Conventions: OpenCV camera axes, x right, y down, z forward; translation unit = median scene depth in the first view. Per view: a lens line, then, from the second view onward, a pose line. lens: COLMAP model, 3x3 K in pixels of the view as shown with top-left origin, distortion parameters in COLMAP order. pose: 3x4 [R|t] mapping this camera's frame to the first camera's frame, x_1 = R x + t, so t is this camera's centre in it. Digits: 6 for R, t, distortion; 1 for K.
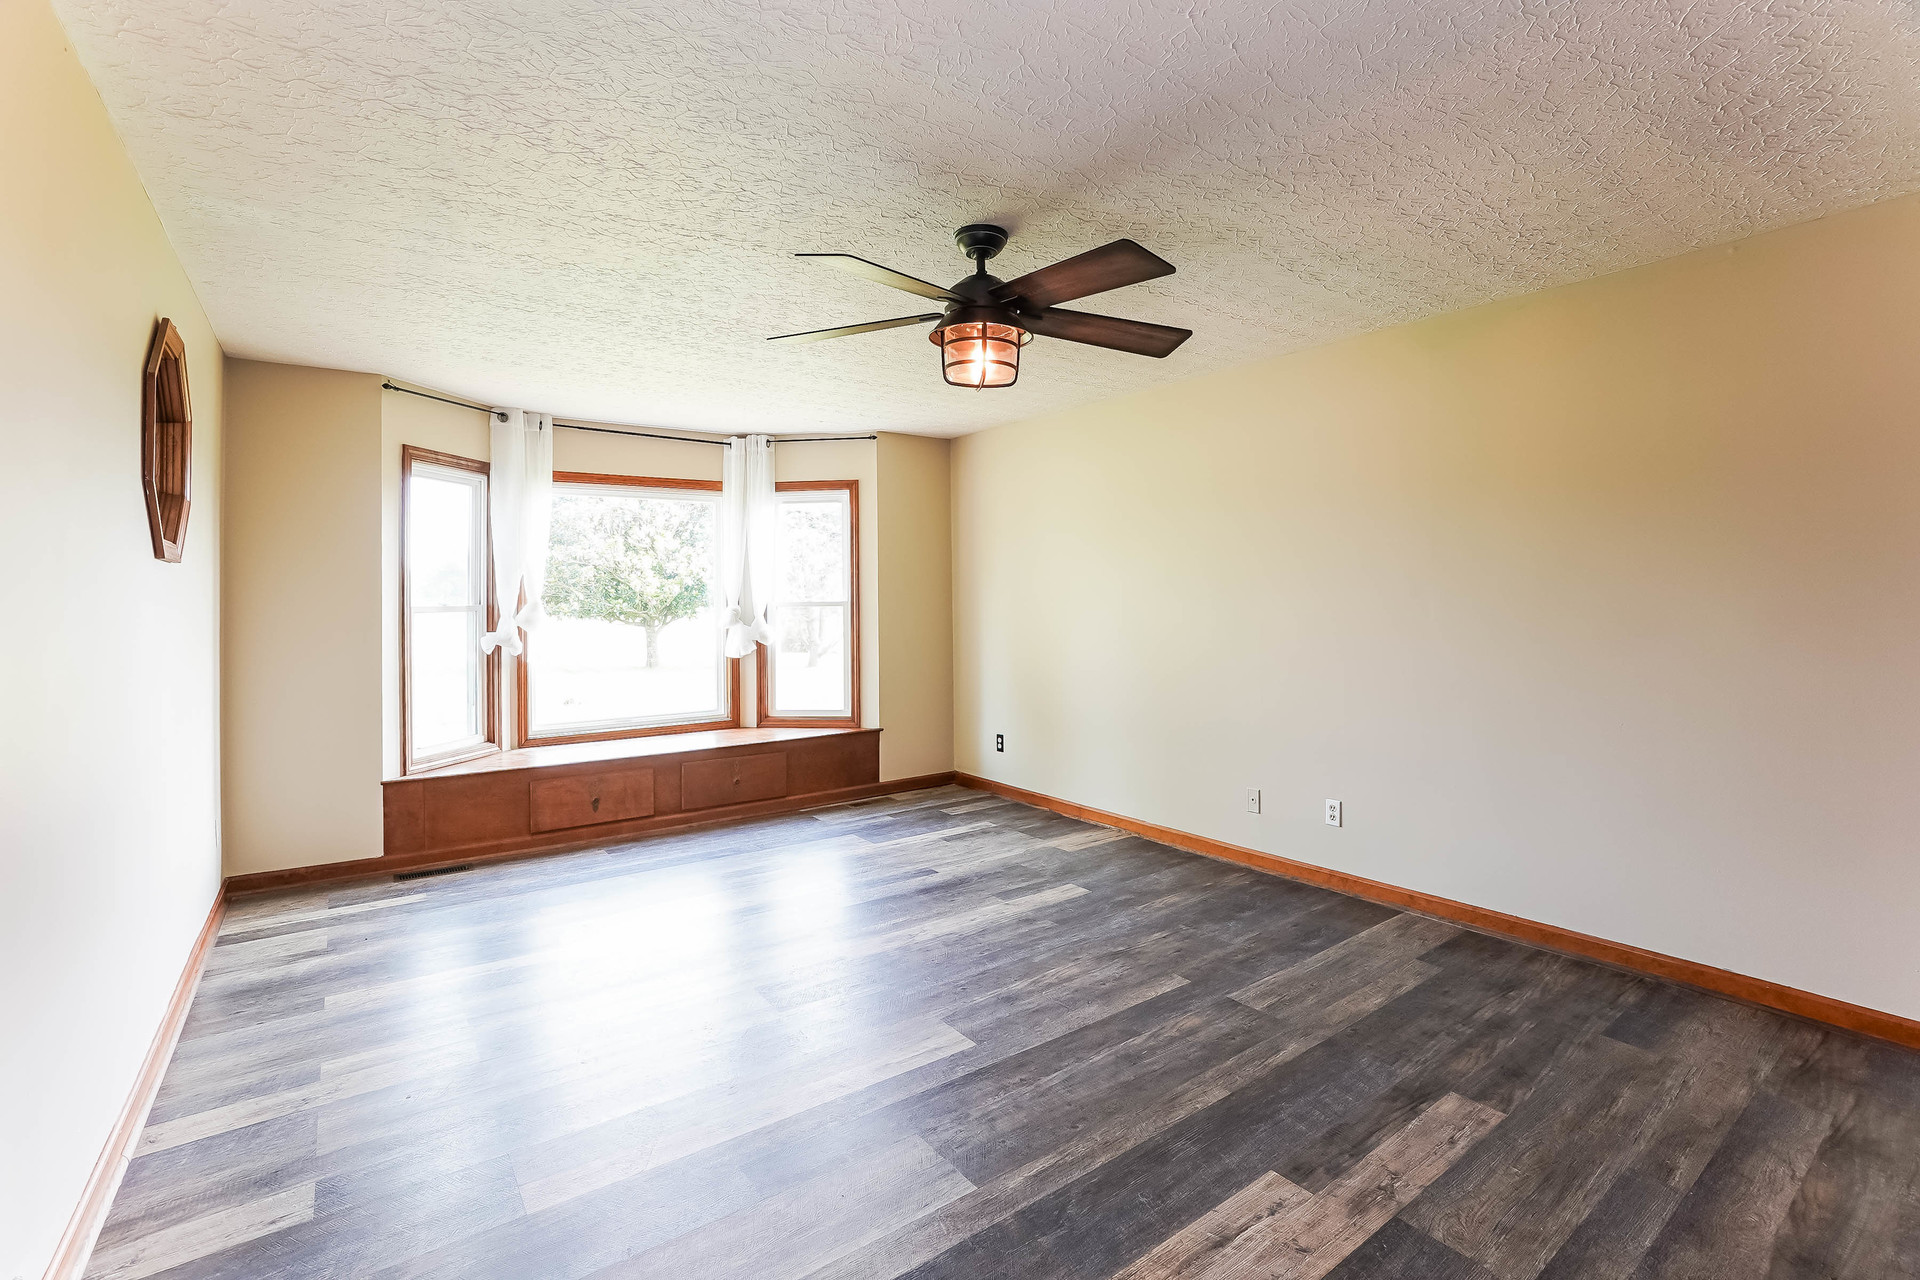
lens RADIAL K [[856.8, 0, 961.5], [0, 856.8, 600.3], [0, 0, 1]] dist [-0.036133, 0.000722]
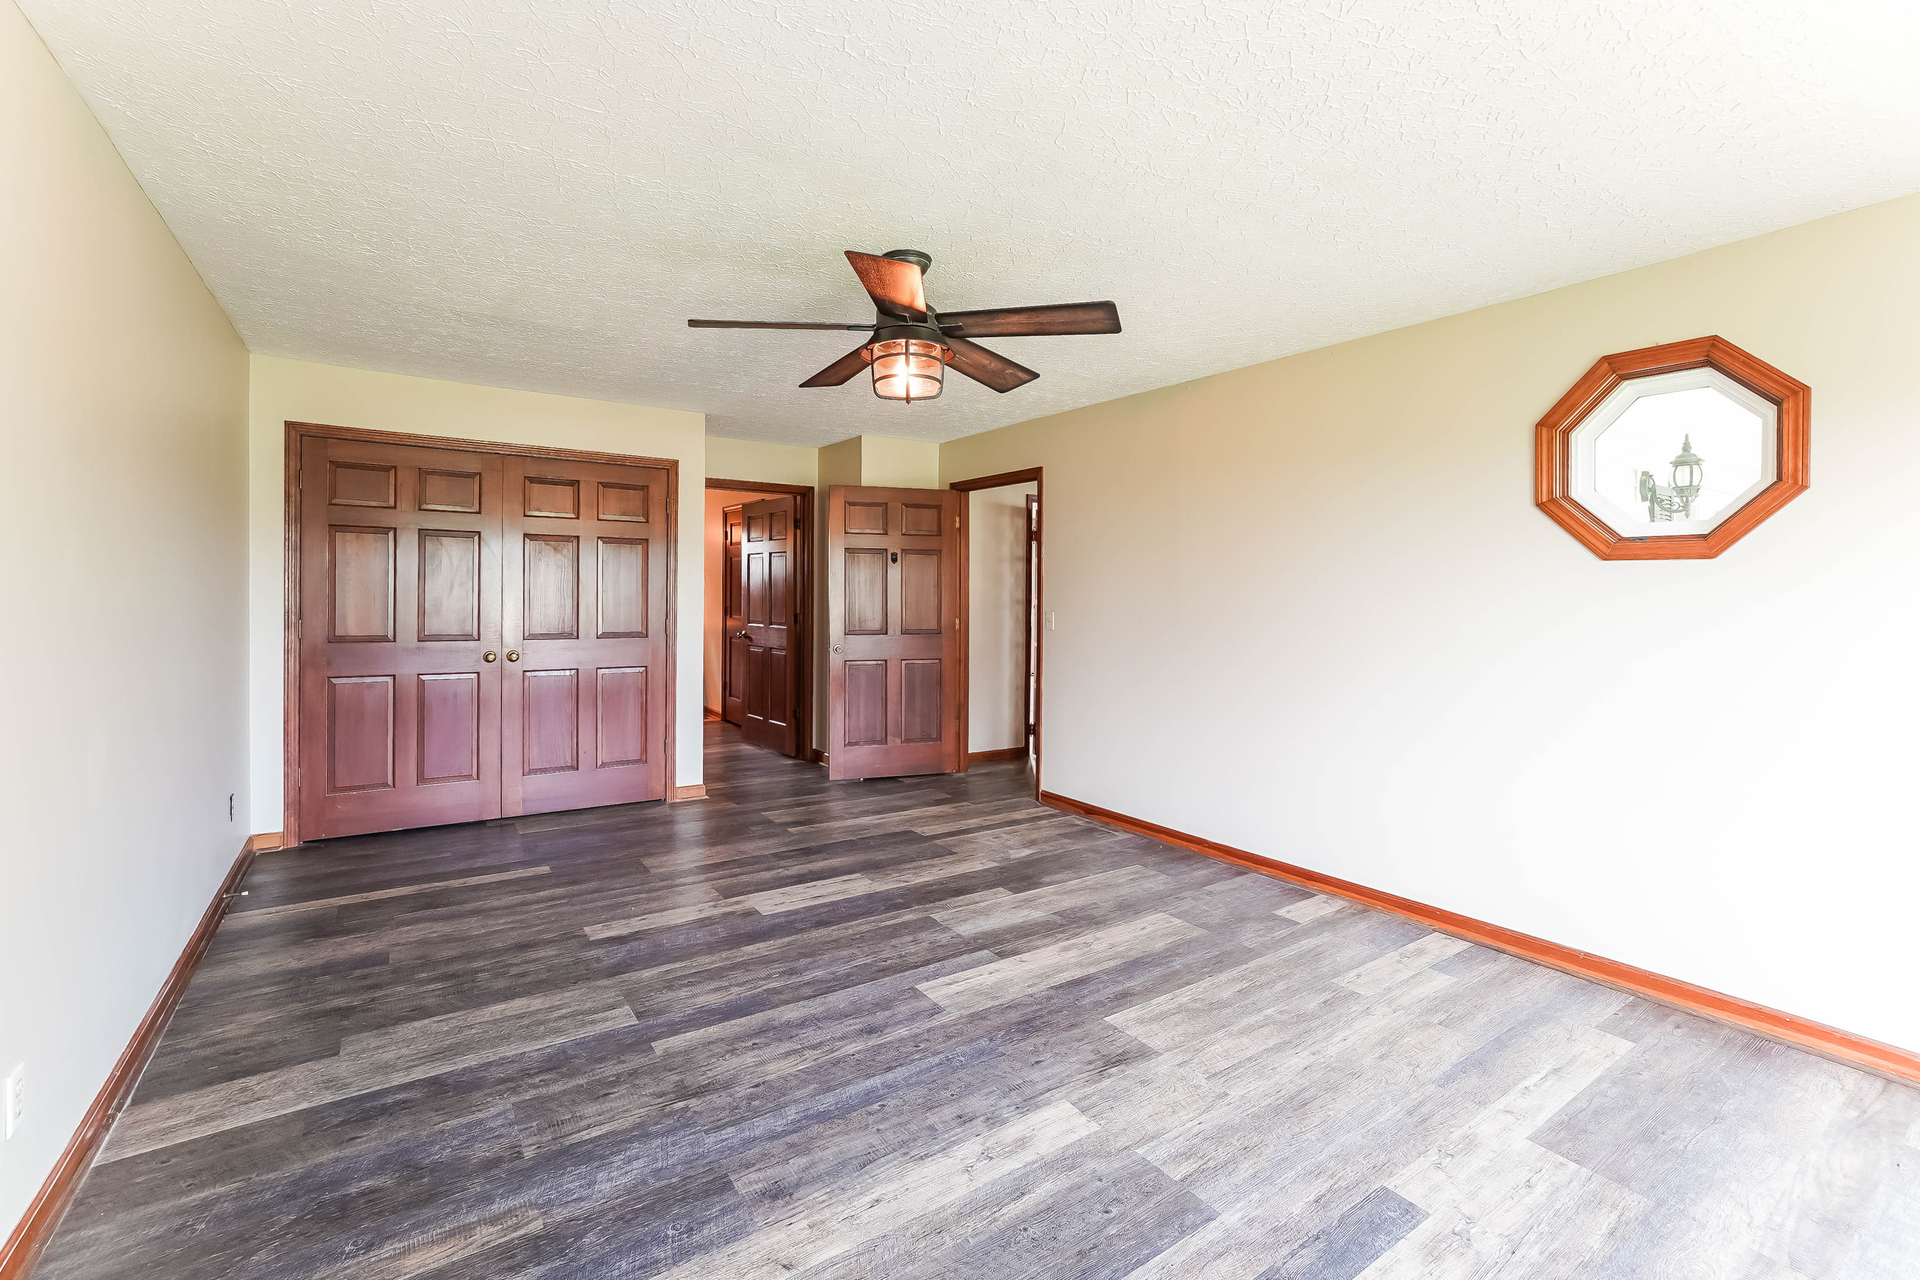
lens RADIAL K [[856.8, 0, 961.5], [0, 856.8, 600.3], [0, 0, 1]] dist [-0.036133, 0.000722]
pose [[-0.999627, -0.002724, 0.027170, -0.072942], [-0.002314, 0.999883, 0.015117, -0.013035], [-0.027208, 0.015048, -0.999517, 2.078086]]
